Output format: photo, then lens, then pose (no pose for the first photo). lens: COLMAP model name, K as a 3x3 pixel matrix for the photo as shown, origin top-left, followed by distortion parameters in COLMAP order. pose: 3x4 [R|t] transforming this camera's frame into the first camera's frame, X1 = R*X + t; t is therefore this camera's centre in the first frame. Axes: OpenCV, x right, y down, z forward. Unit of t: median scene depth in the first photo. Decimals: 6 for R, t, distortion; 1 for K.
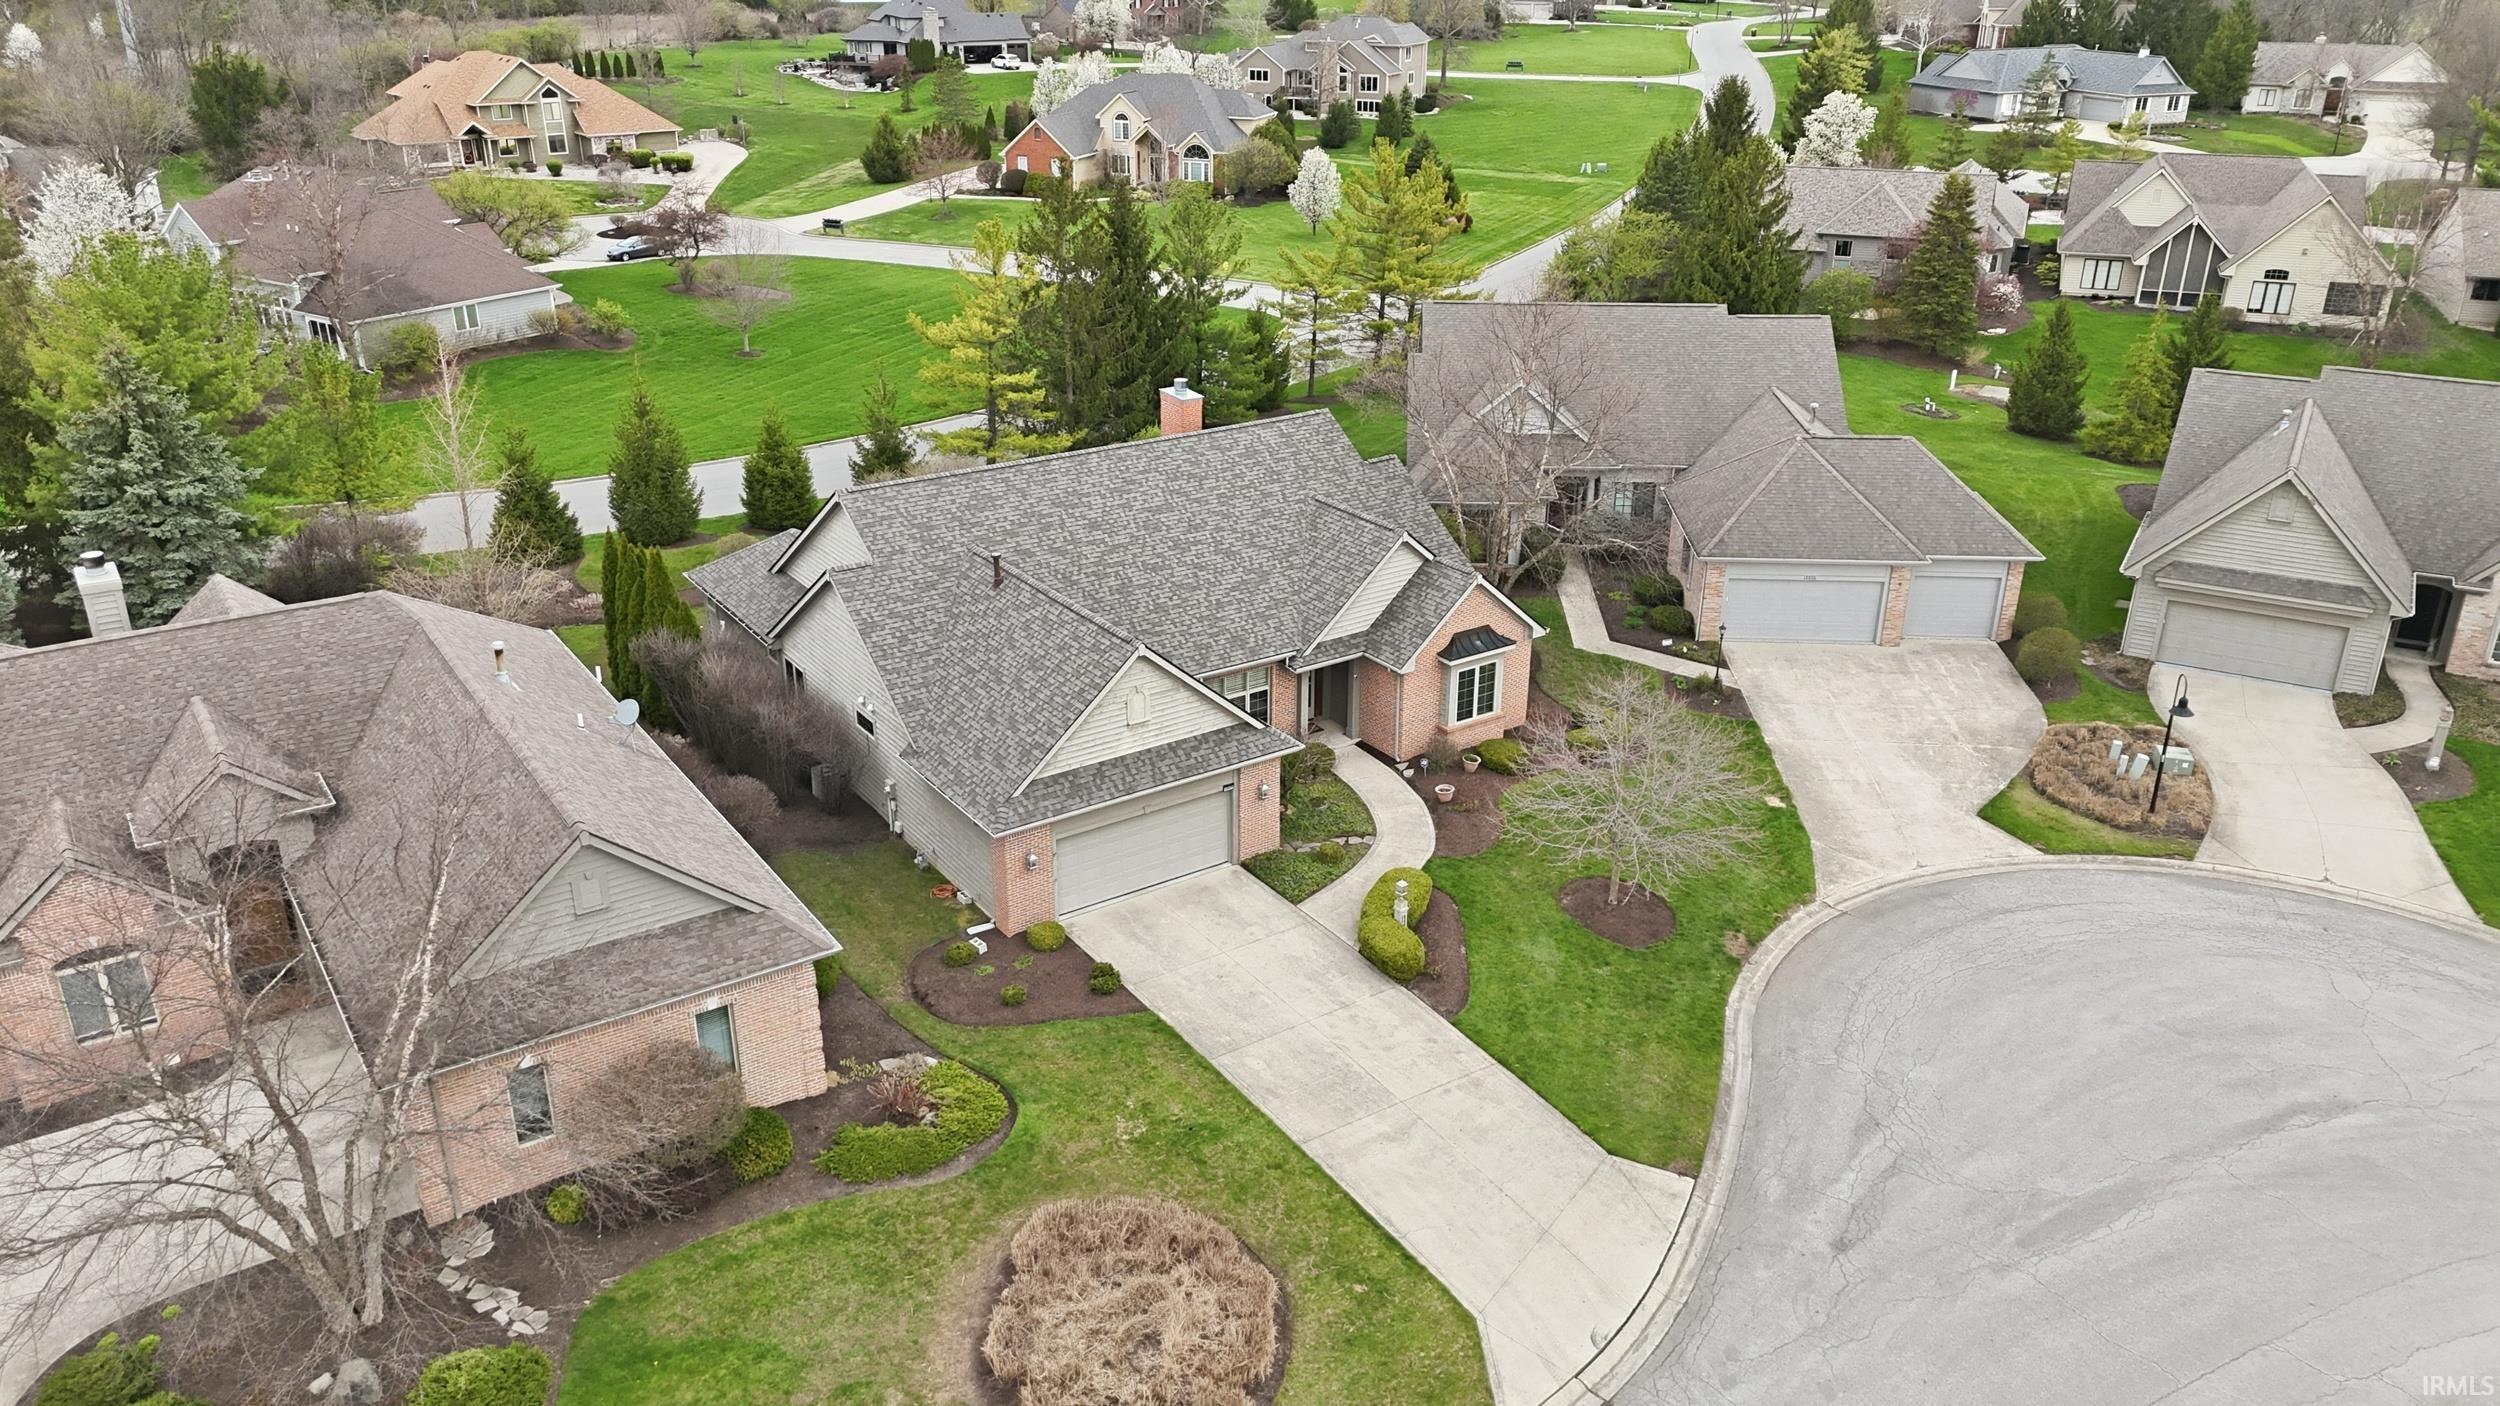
lens RADIAL K [[1862.7, 0, 1250.7], [0, 1862.7, 693.1], [0, 0, 1]] dist [0.052881, -0.041000]
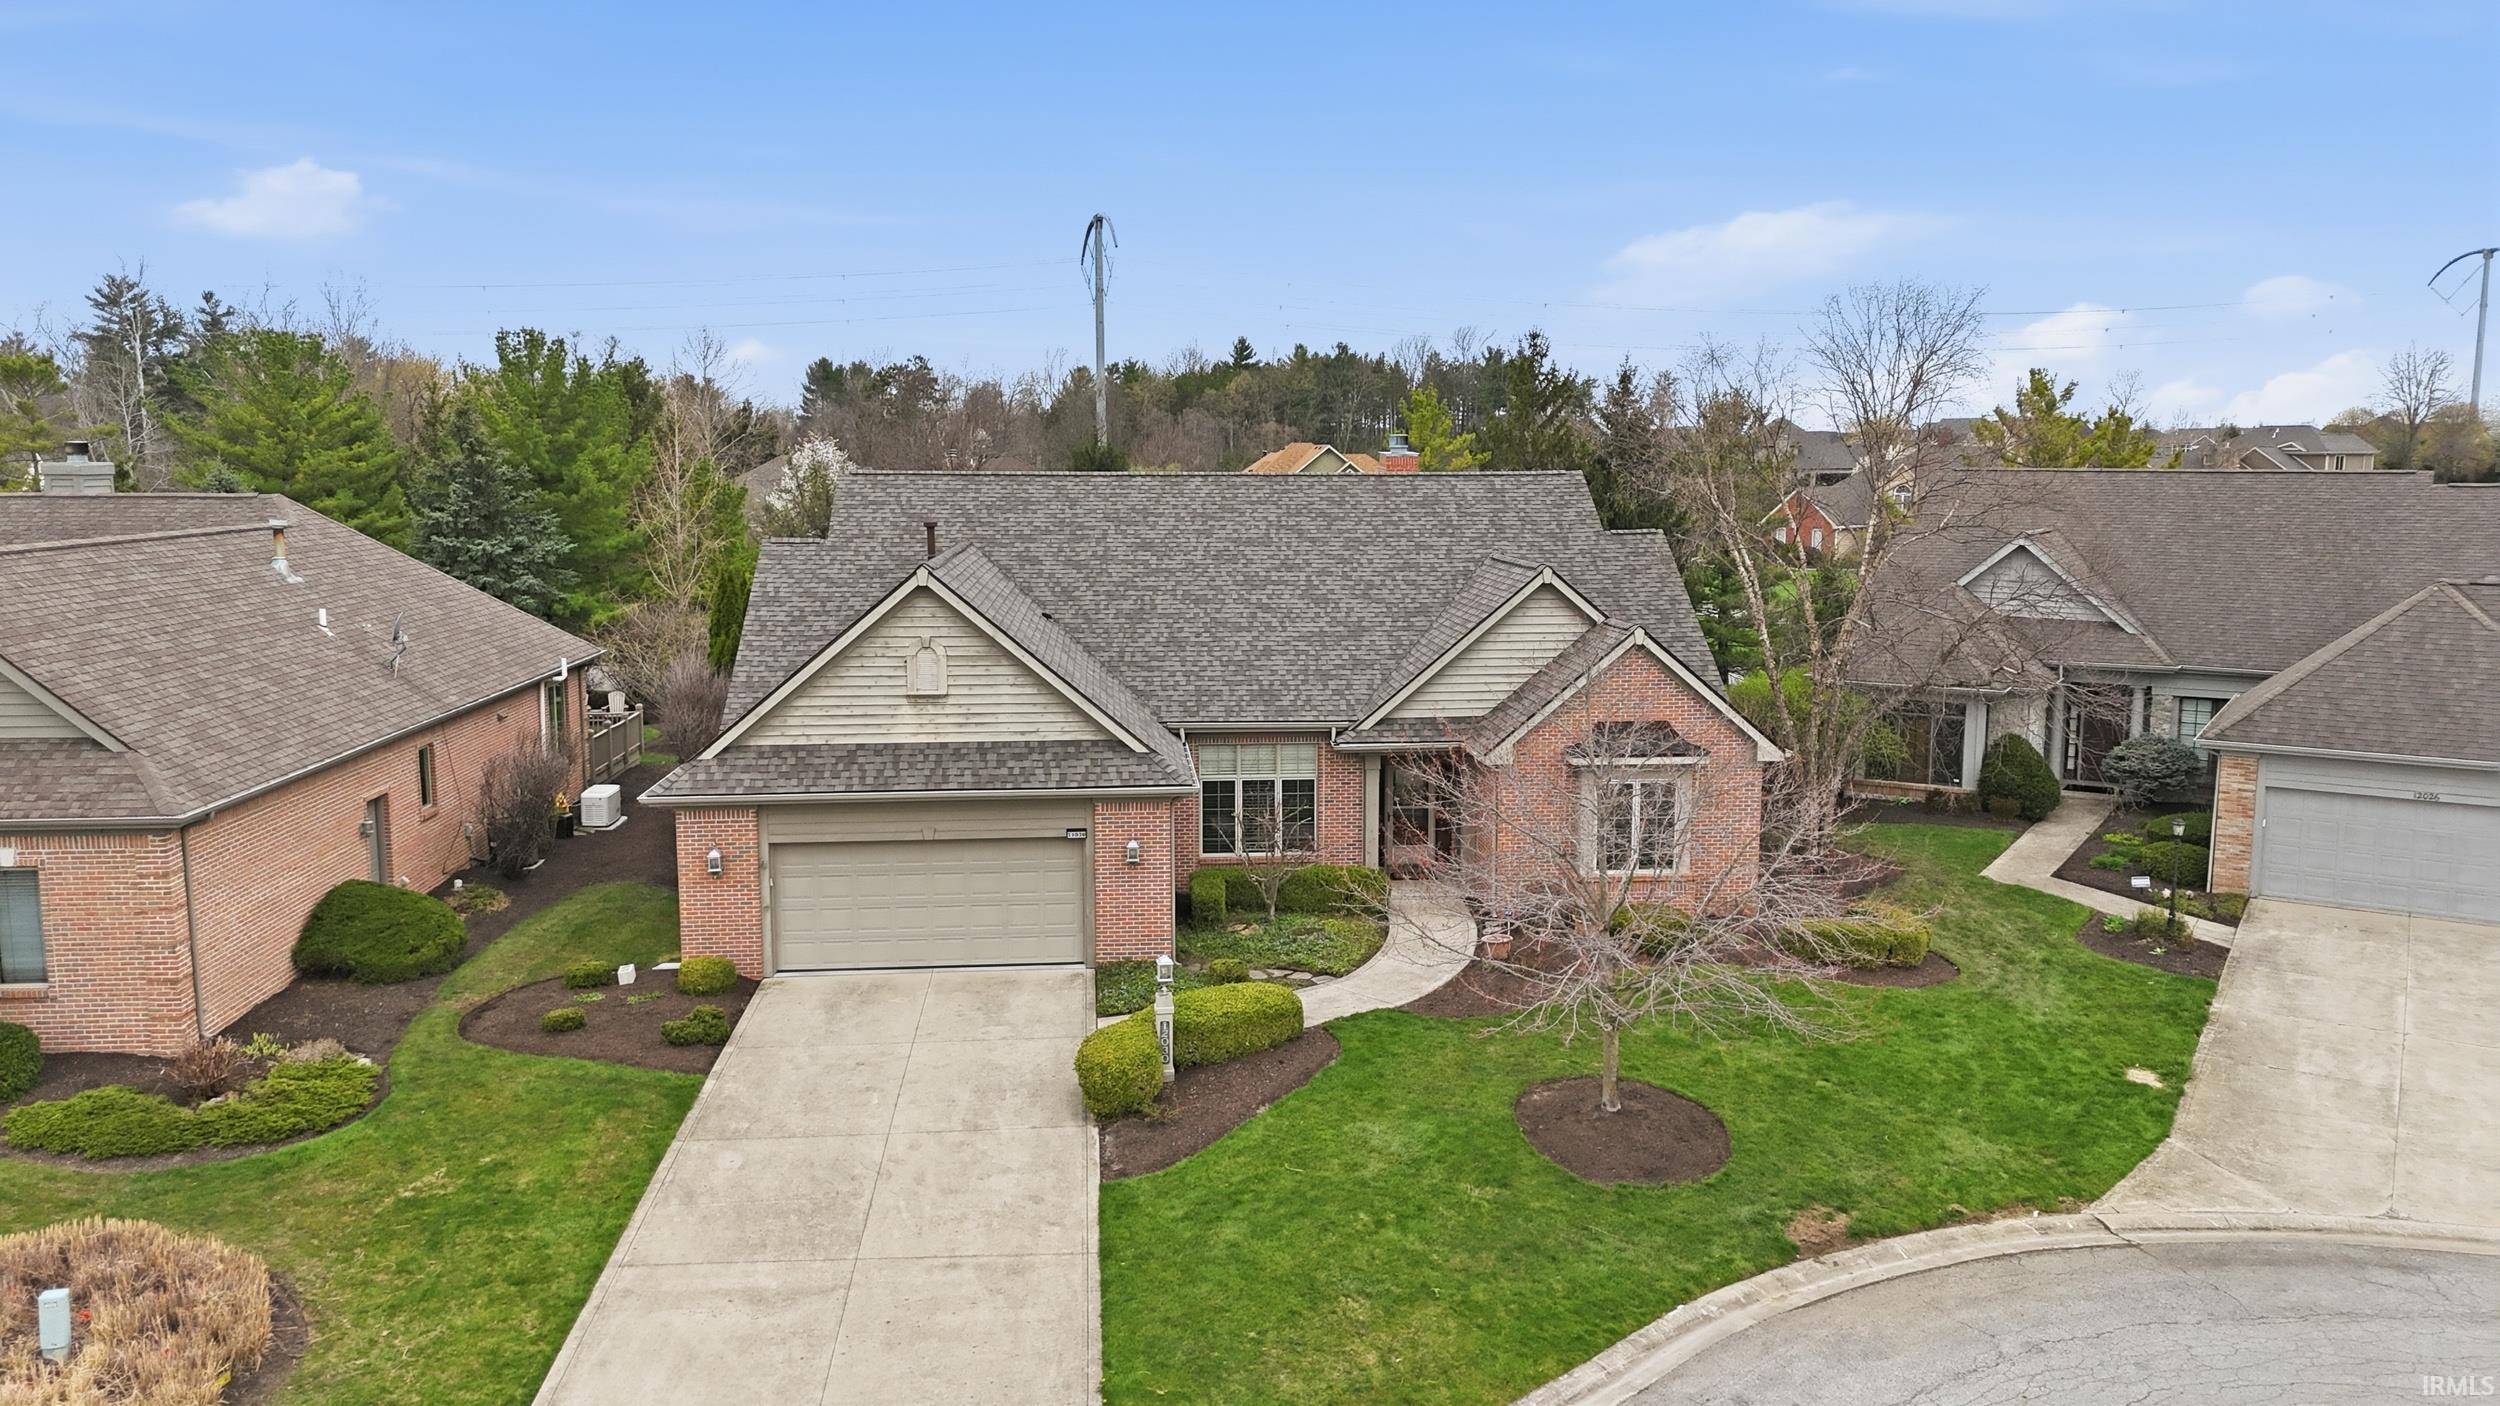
lens RADIAL K [[1862.7, 0, 1248.3], [0, 1862.7, 691.8], [0, 0, 1]] dist [0.052881, -0.041000]
pose [[0.868133, 0.061012, -0.492568, 0.320515], [-0.190829, 0.957163, -0.217770, 0.119136], [0.458182, 0.283049, 0.842587, 0.415963]]
